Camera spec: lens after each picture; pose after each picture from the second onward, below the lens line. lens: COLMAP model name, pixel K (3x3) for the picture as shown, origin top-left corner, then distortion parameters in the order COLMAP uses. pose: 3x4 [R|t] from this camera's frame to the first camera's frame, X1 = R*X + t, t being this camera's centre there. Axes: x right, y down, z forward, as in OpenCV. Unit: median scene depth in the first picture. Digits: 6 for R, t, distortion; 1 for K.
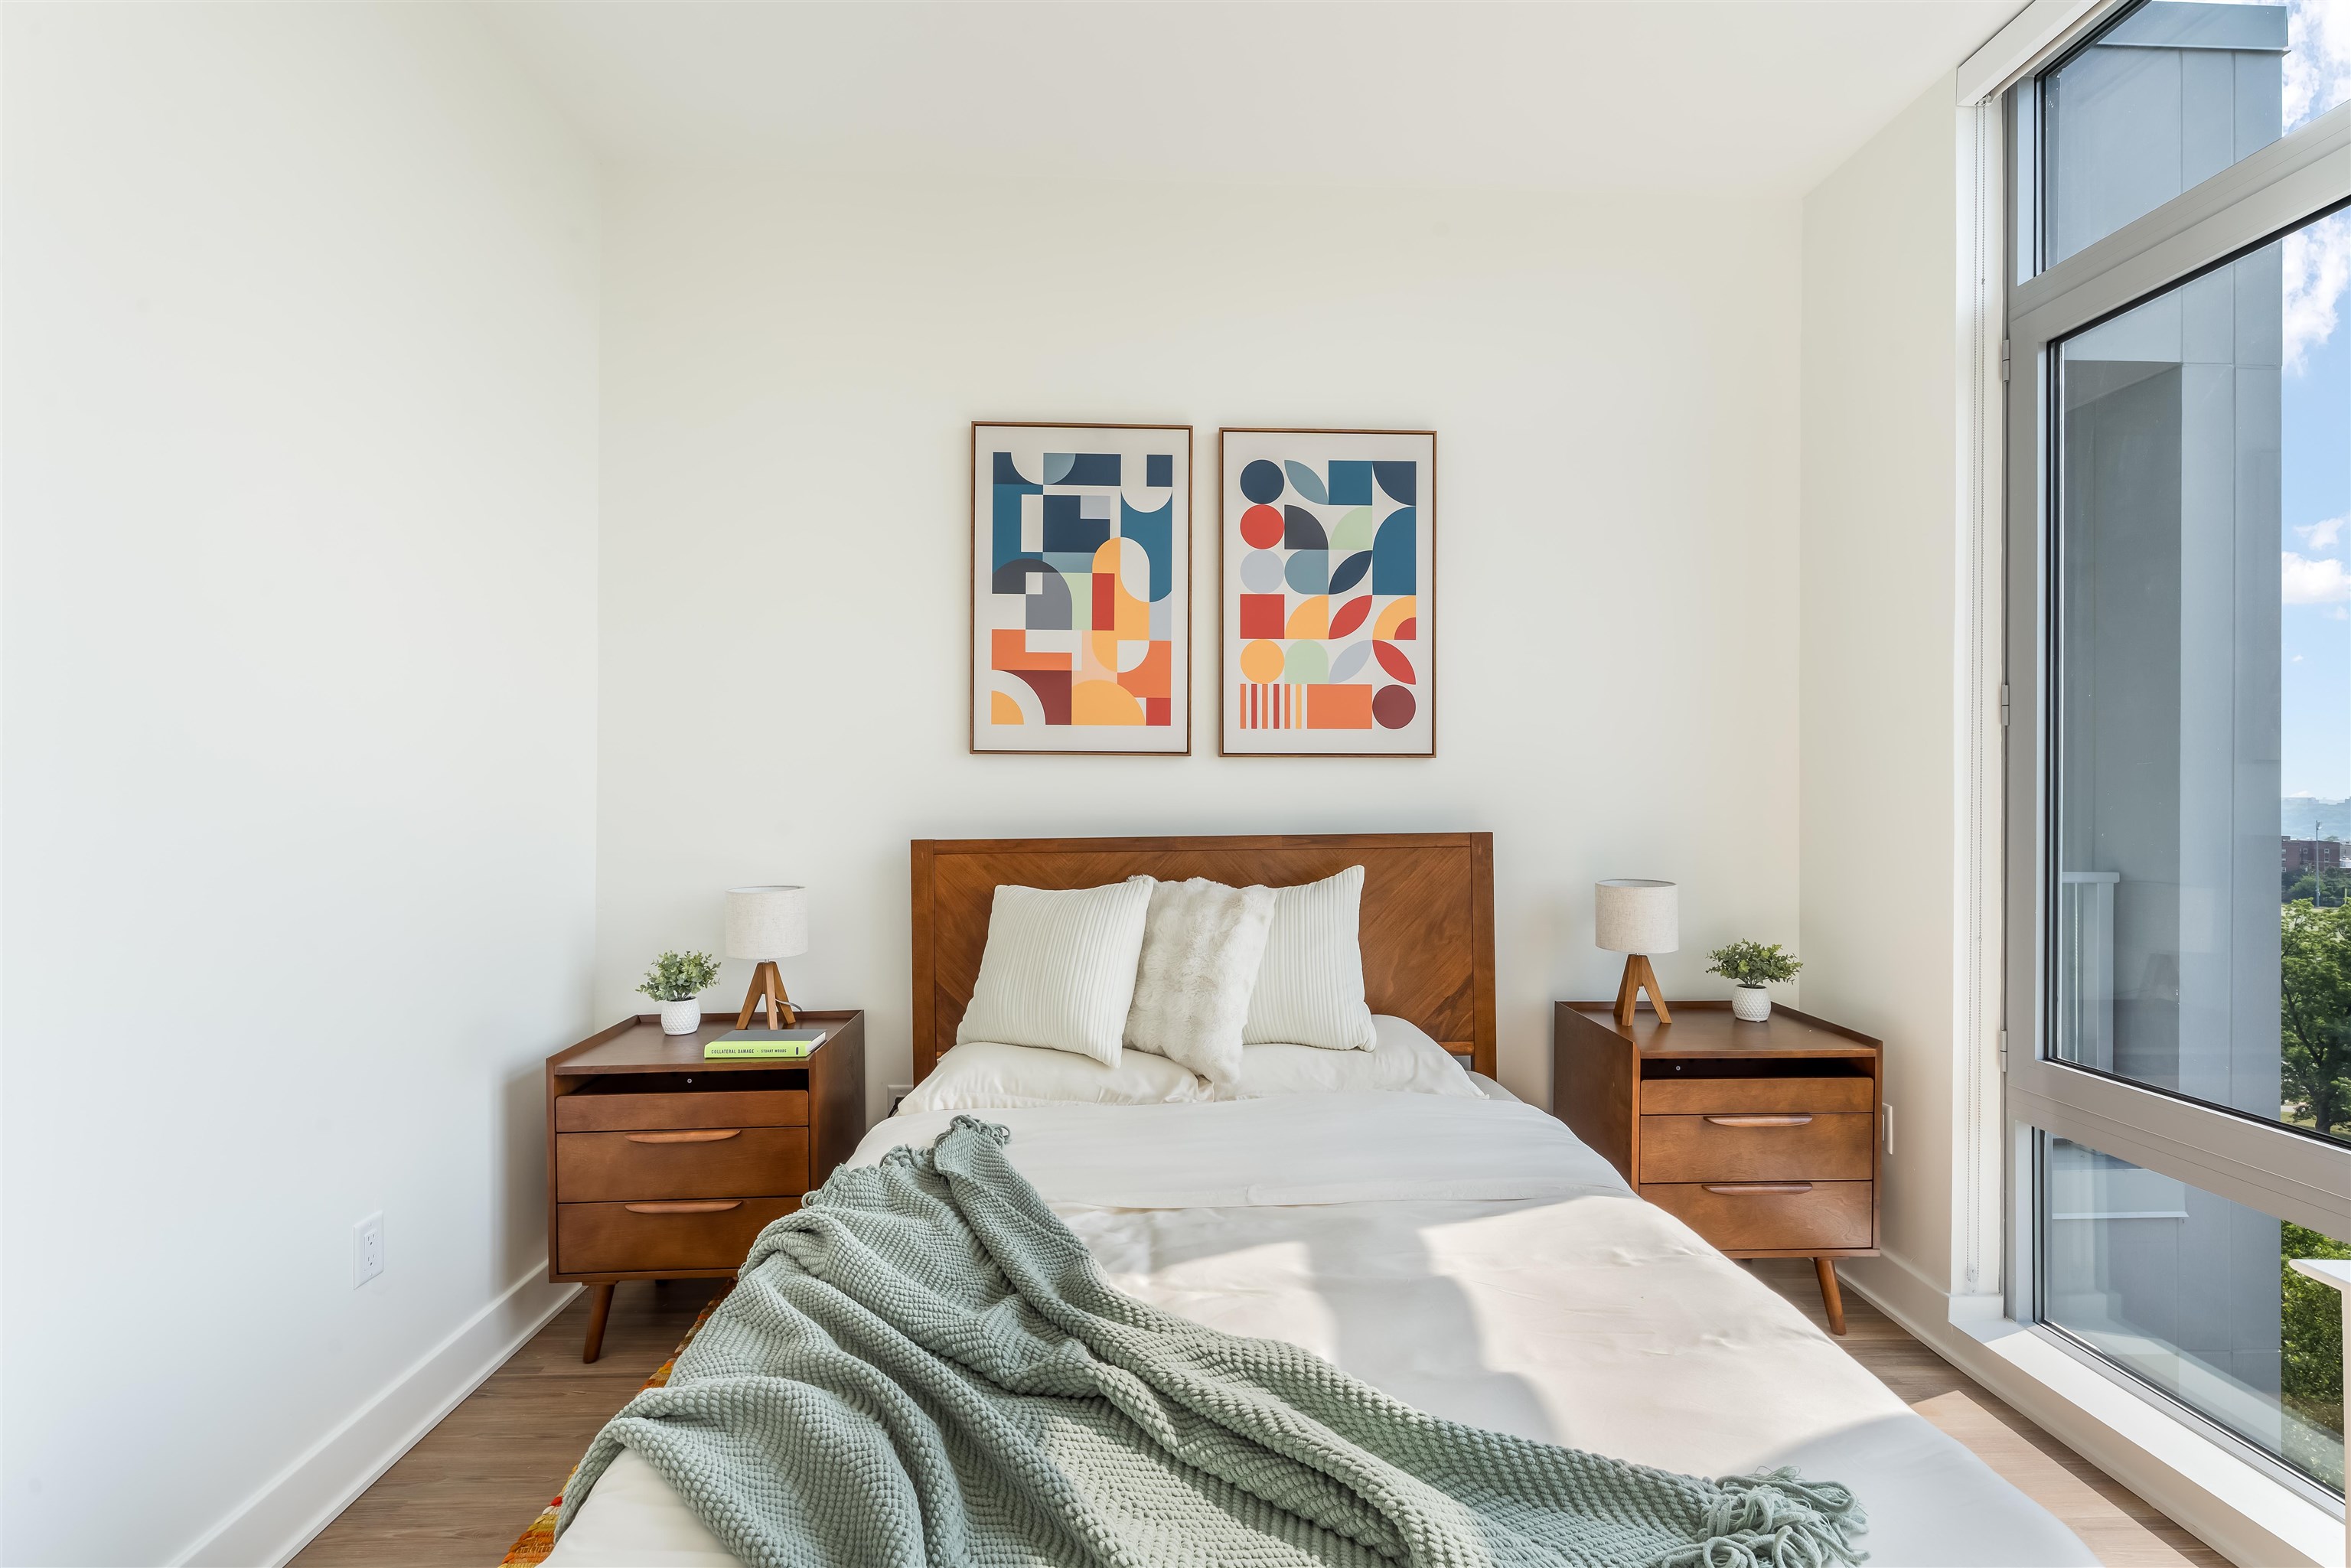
lens RADIAL K [[1059.2, 0, 1180.6], [0, 1059.2, 788.7], [0, 0, 1]] dist [0.003644, 0.000783]
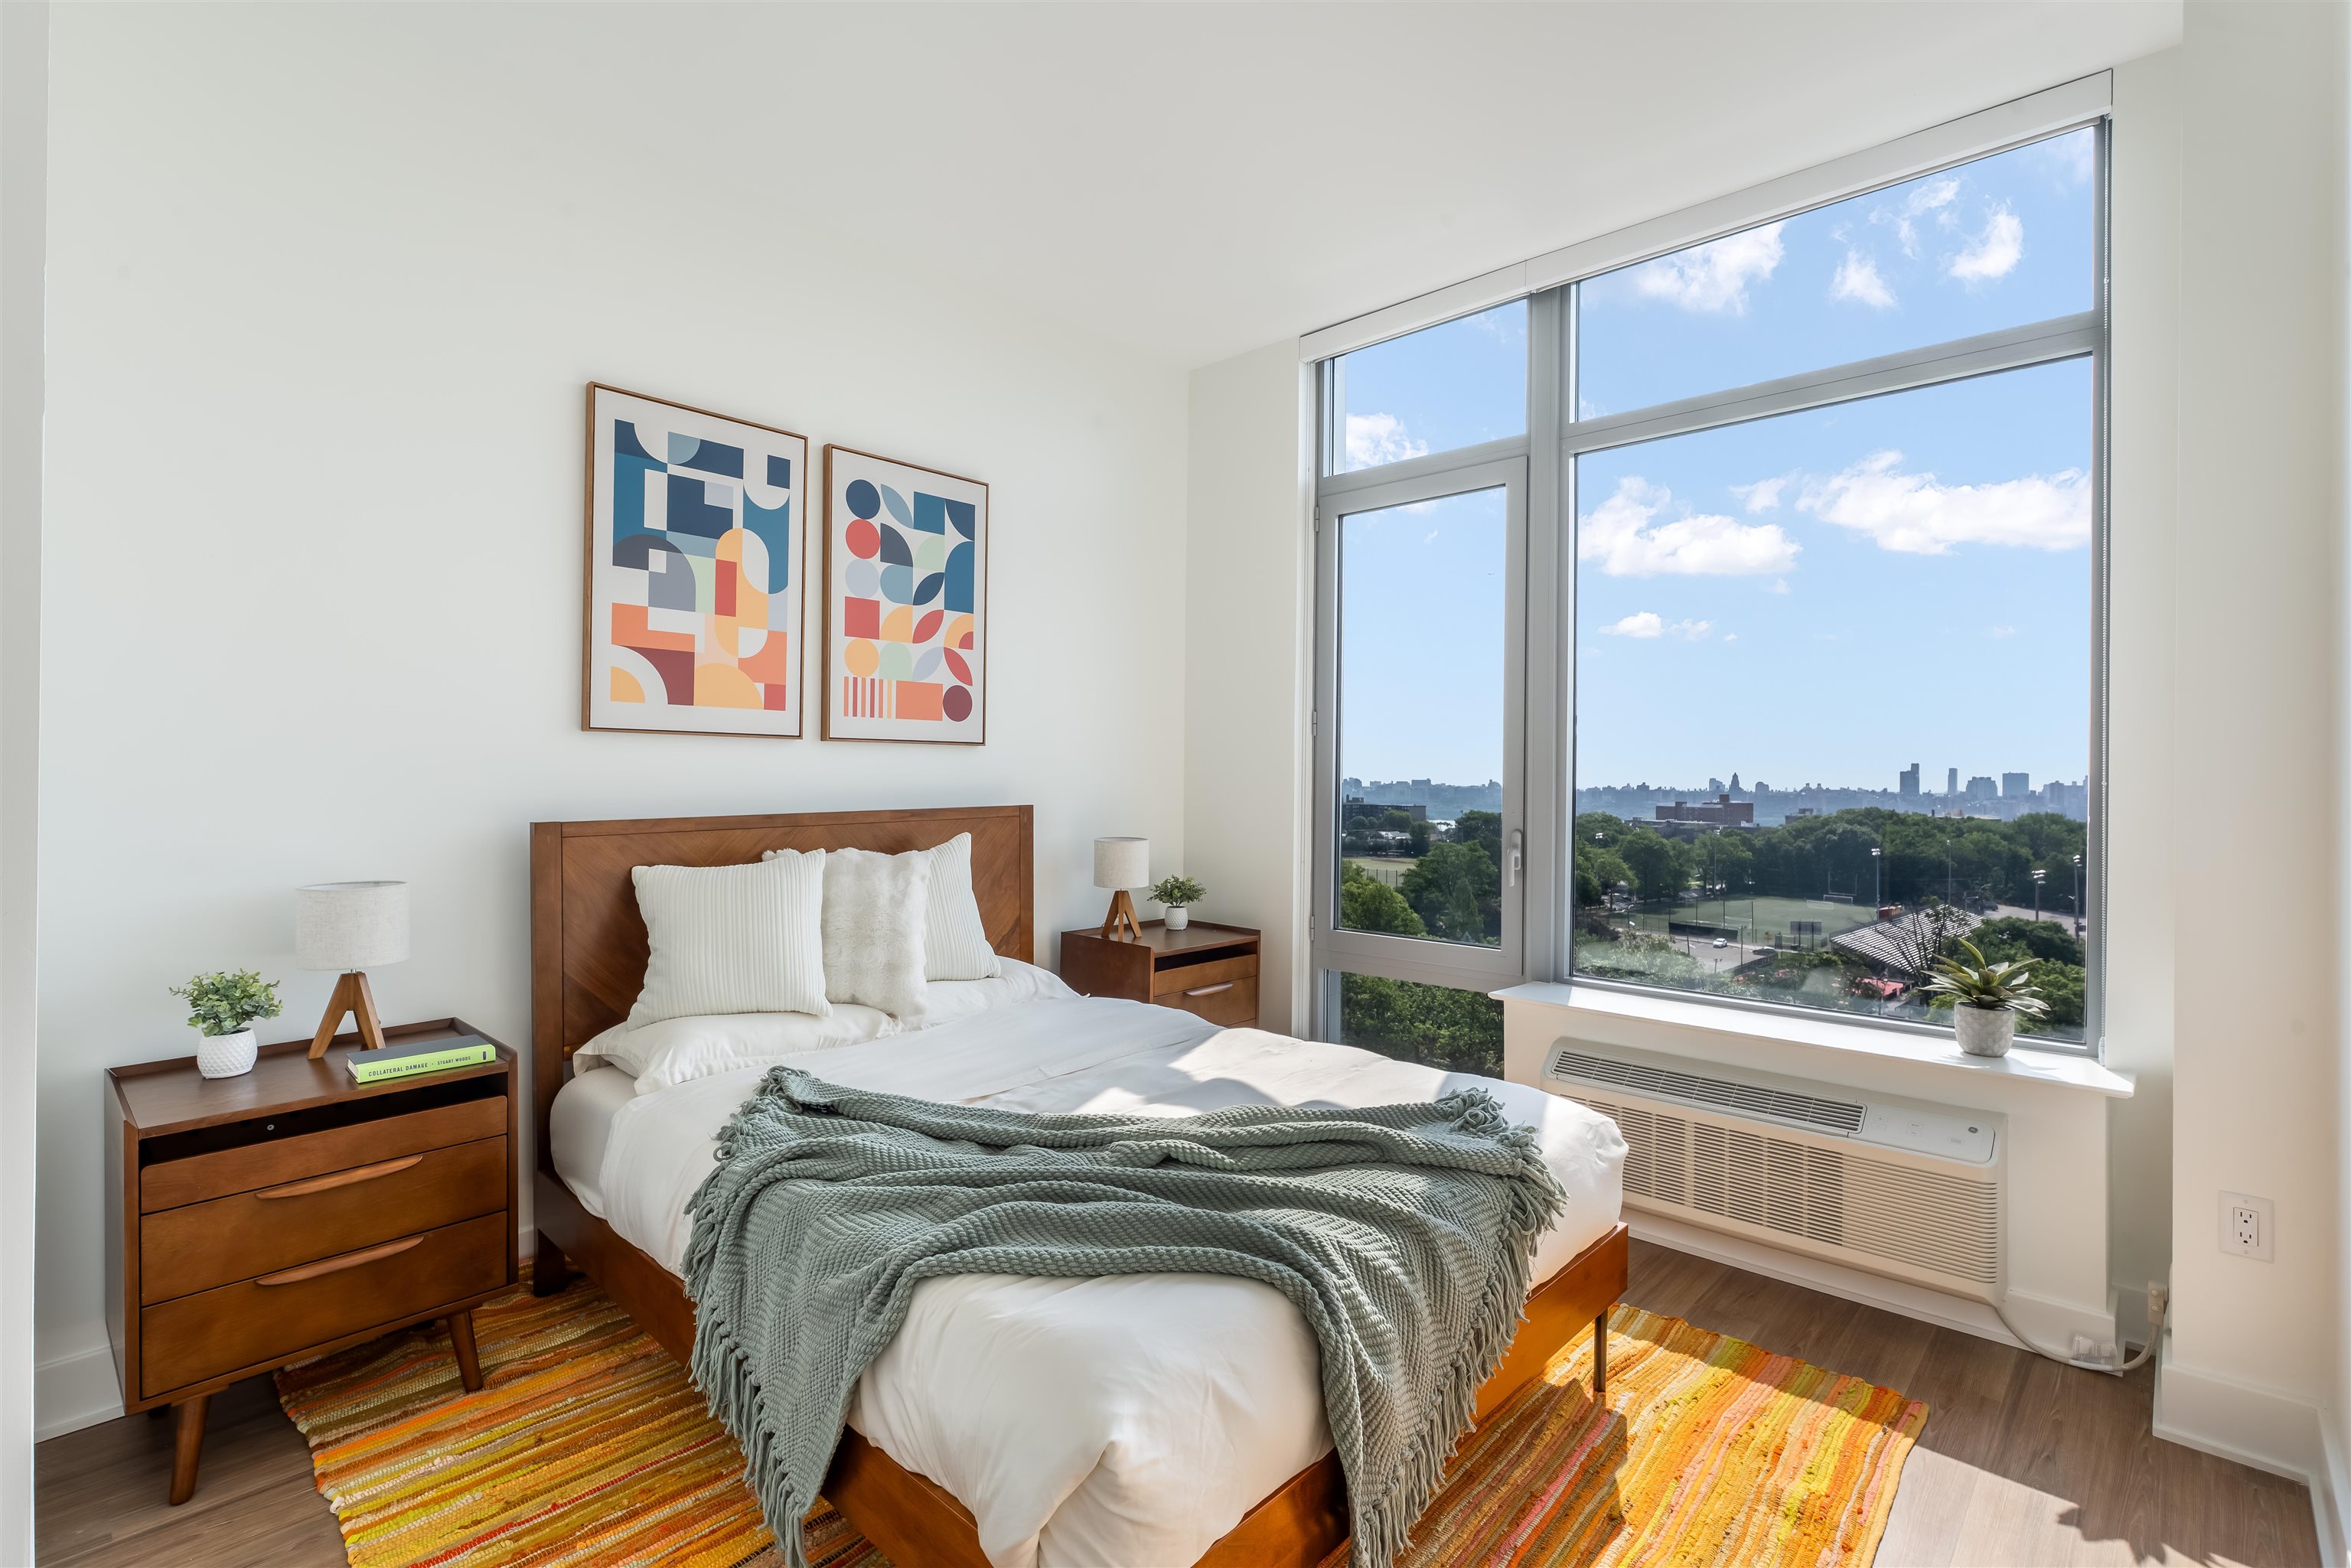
lens RADIAL K [[1059.2, 0, 1176.0], [0, 1059.2, 779.1], [0, 0, 1]] dist [0.003644, 0.000783]
pose [[0.718865, 0.000920, 0.695149, -0.478424], [-0.005897, 0.999971, 0.004775, 0.002480], [-0.695125, -0.007532, 0.718850, -0.051605]]
